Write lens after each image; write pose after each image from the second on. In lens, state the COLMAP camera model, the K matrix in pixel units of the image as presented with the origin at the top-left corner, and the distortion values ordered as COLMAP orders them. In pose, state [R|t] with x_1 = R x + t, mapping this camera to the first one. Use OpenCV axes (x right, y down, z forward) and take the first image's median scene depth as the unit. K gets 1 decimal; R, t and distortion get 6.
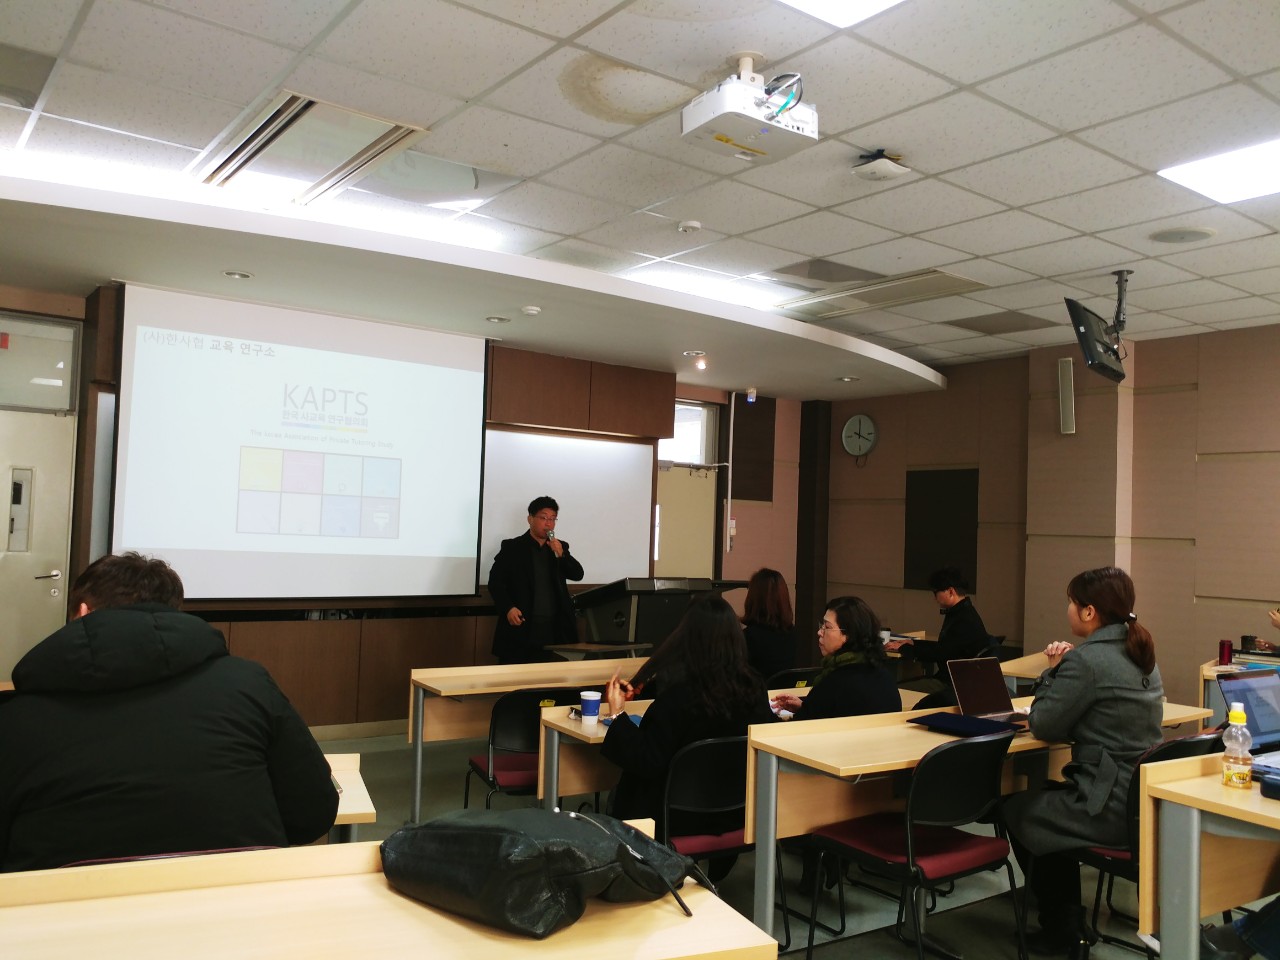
lens RADIAL K [[971.1, 0, 640.0], [0, 971.1, 480.0], [0, 0, 1]] dist [0.003696, -0.008949]
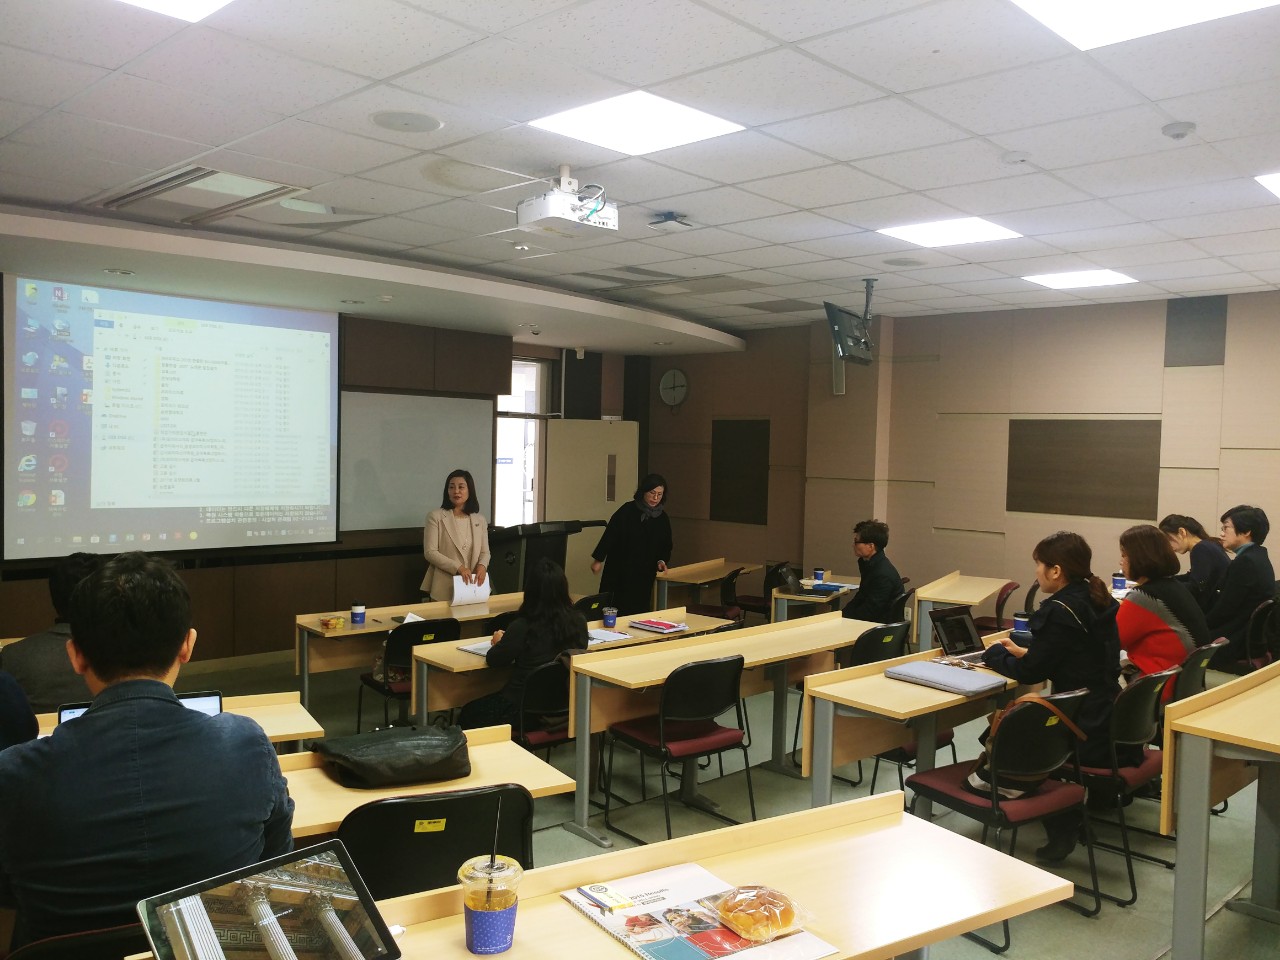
lens RADIAL K [[971.1, 0, 640.0], [0, 971.1, 480.0], [0, 0, 1]] dist [0.003696, -0.008949]
pose [[0.985967, -0.016094, 0.166165, -0.010443], [0.000167, 0.995437, 0.095423, -0.079687], [-0.166943, -0.094056, 0.981470, -0.218731]]
